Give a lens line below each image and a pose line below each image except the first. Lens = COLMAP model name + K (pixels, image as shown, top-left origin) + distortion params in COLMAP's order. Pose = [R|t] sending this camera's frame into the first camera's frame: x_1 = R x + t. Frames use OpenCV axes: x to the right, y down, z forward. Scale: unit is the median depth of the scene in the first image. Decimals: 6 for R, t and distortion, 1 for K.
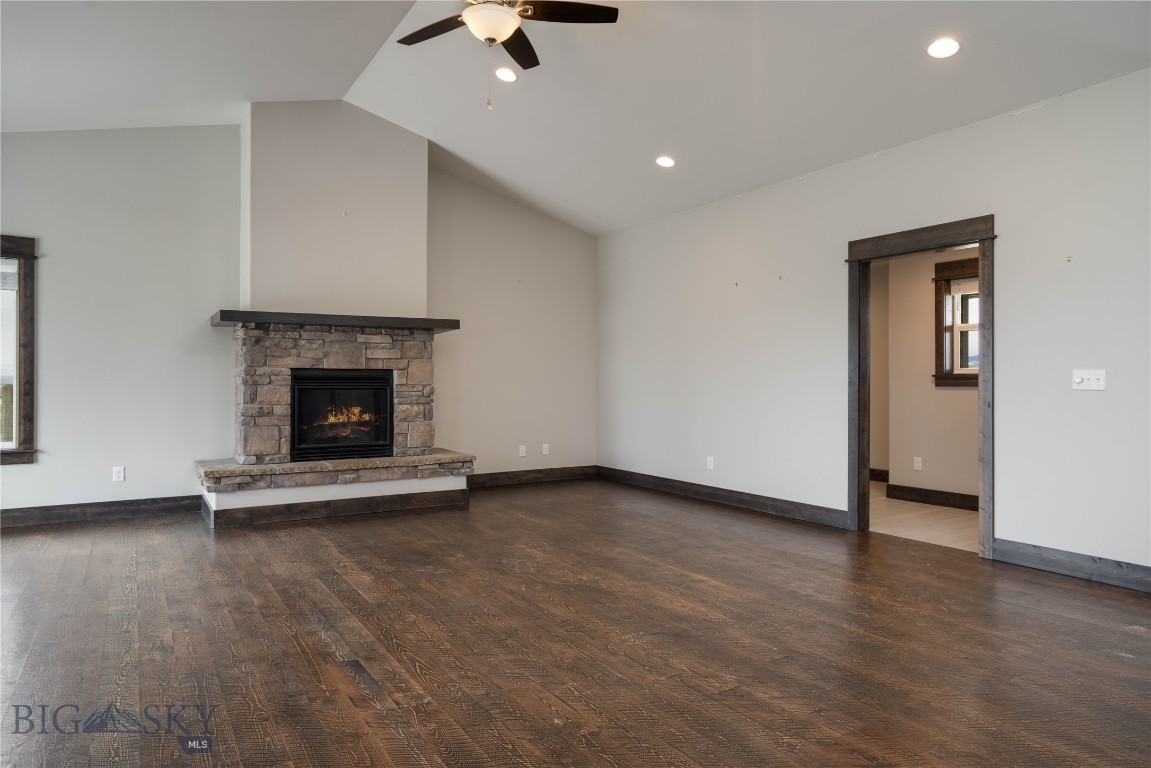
lens RADIAL K [[691.6, 0, 584.2], [0, 691.6, 384.9], [0, 0, 1]] dist [-0.031689, 0.031069]
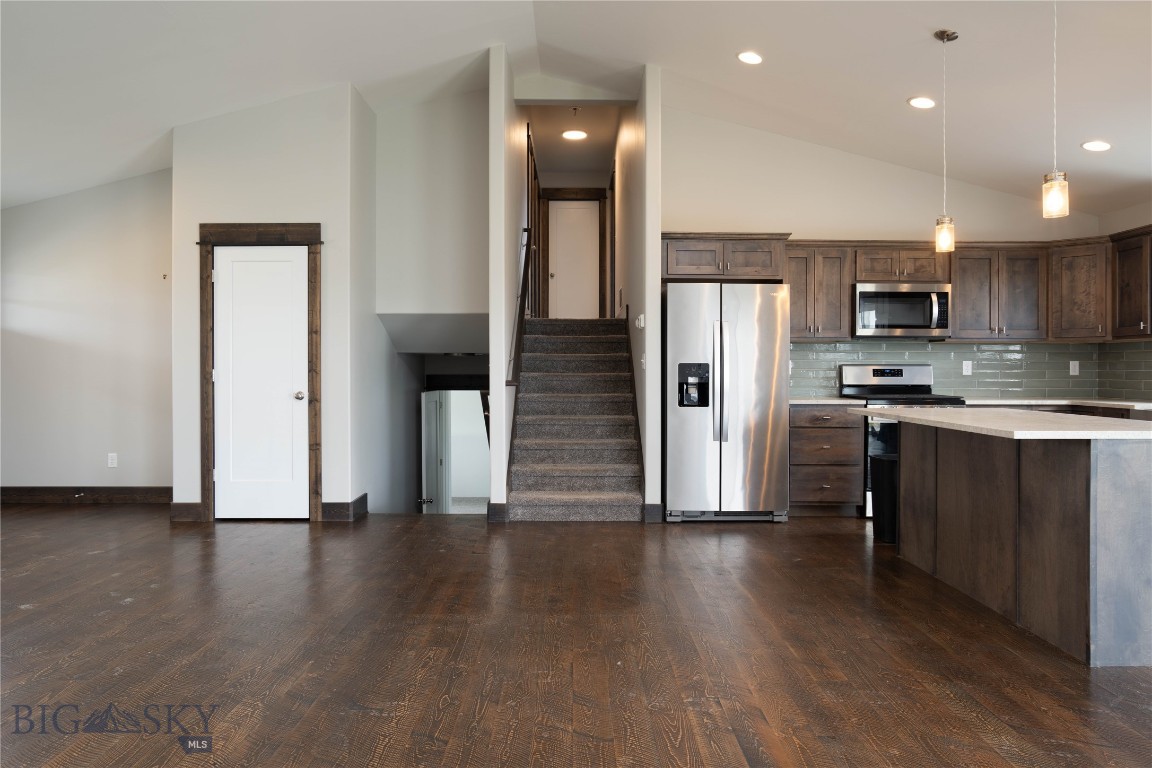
lens RADIAL K [[805.5, 0, 554.8], [0, 805.5, 370.3], [0, 0, 1]] dist [-0.016651, 0.008687]
pose [[-0.822586, -0.001853, 0.568638, -0.318000], [-0.000510, 0.999997, 0.002521, -0.003895], [-0.568641, 0.001784, -0.822584, 0.904108]]
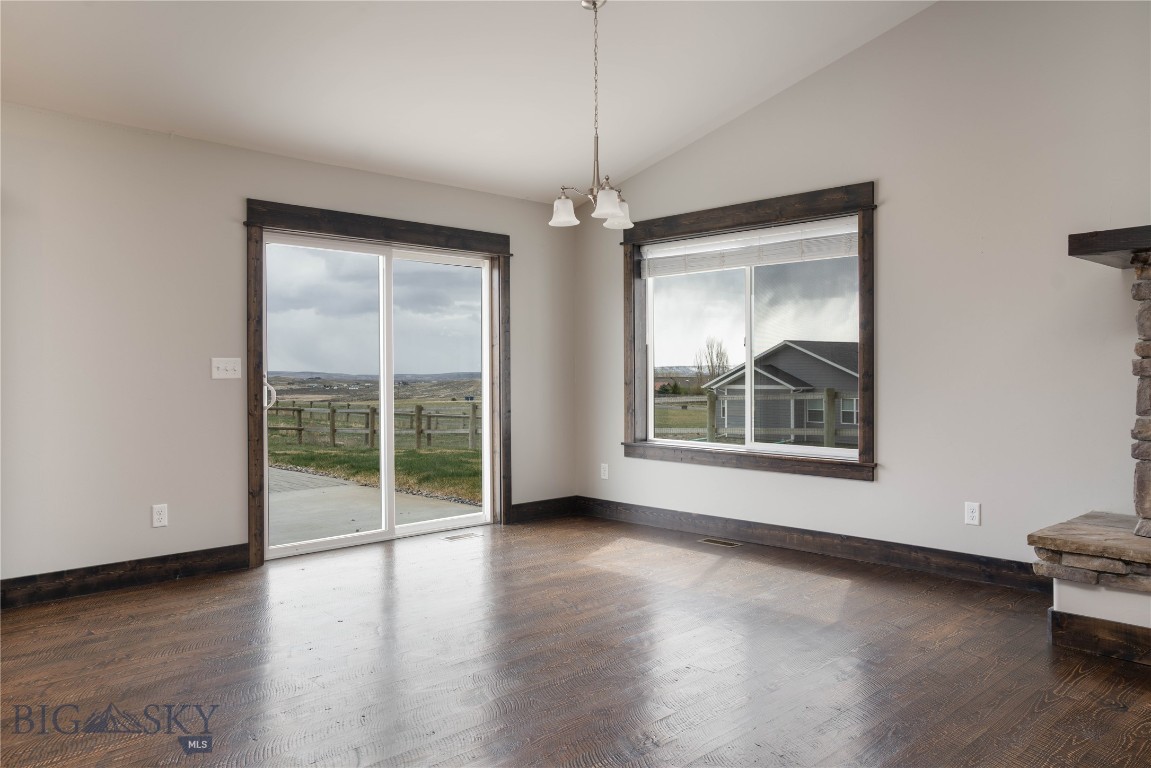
lens RADIAL K [[828.4, 0, 579.7], [0, 828.4, 380.8], [0, 0, 1]] dist [0.001875, 0.020850]
pose [[0.191059, 0.003949, -0.981571, 0.026021], [0.000478, 0.999991, 0.004116, 0.000166], [0.981578, -0.001255, 0.191055, 0.484691]]
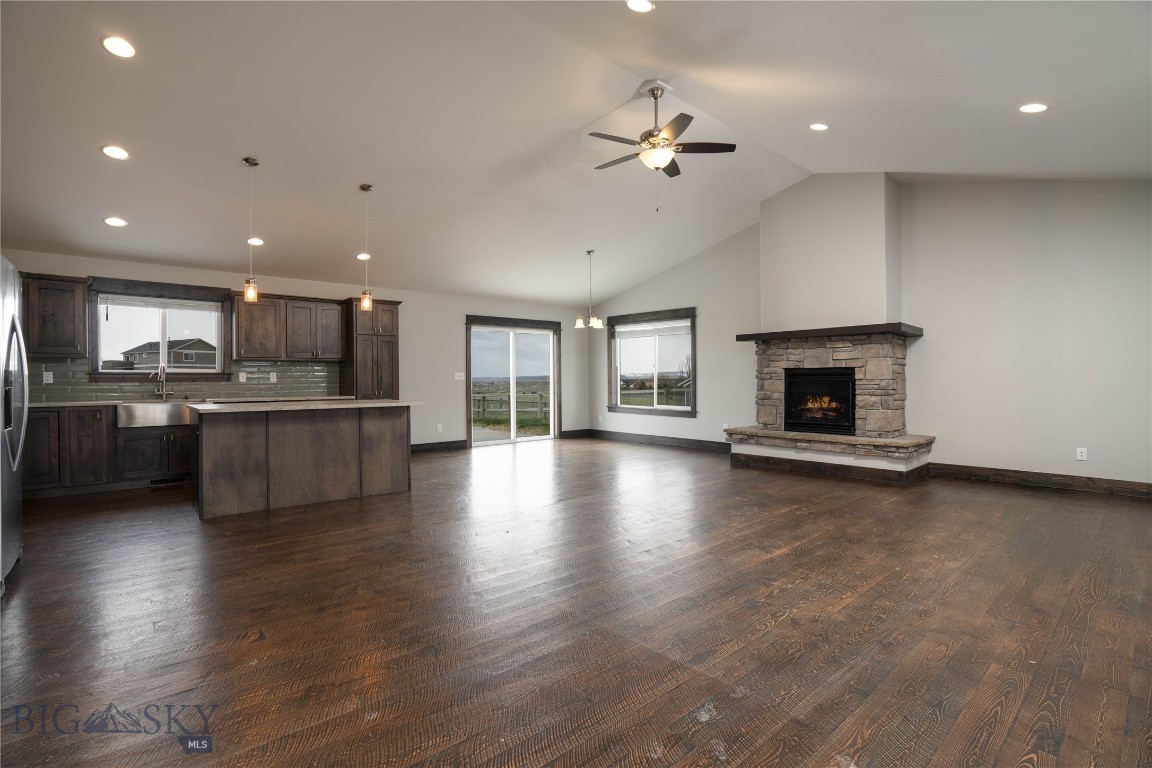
lens RADIAL K [[559.8, 0, 592.7], [0, 559.8, 381.9], [0, 0, 1]] dist [-0.026206, 0.001344]
pose [[0.165243, 0.005007, -0.986240, 0.738595], [0.000745, 0.999986, 0.005201, -0.001158], [0.986253, -0.001594, 0.165237, 0.404399]]
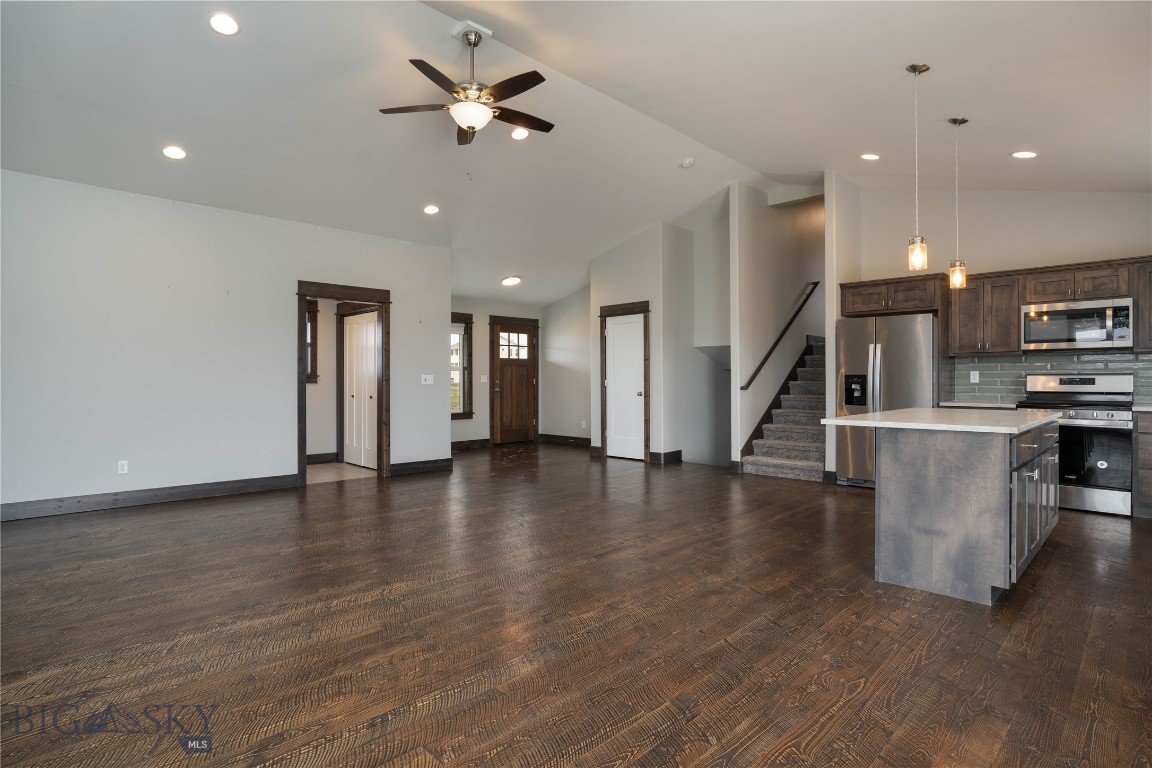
lens RADIAL K [[577.7, 0, 558.2], [0, 577.7, 380.3], [0, 0, 1]] dist [-0.001285, 0.000855]
pose [[-0.174514, -0.001756, 0.984653, -0.823854], [0.004237, 0.999988, 0.002534, -0.005229], [-0.984646, 0.004614, -0.174504, 0.664819]]
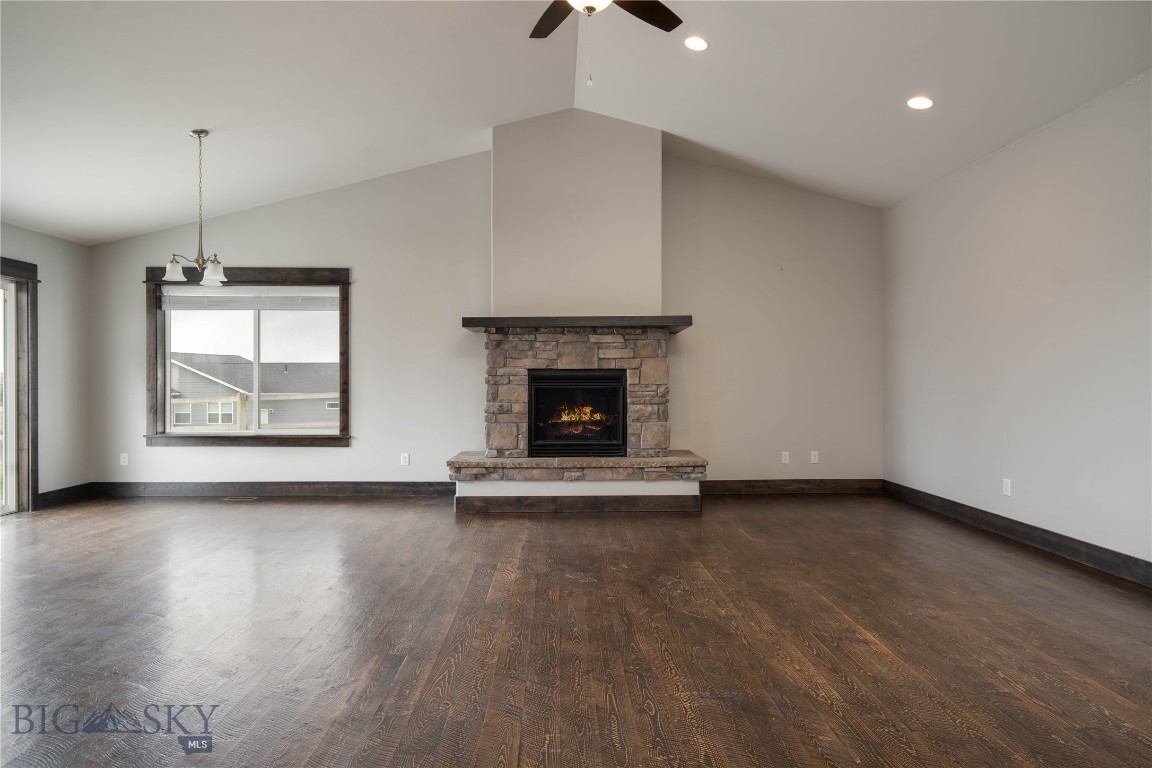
lens RADIAL K [[692.2, 0, 585.6], [0, 692.2, 384.7], [0, 0, 1]] dist [-0.031689, 0.031069]
pose [[0.854375, -0.000337, -0.519656, 0.215846], [0.000736, 1.000000, 0.000562, -0.000546], [0.519656, -0.000862, 0.854375, 0.137047]]
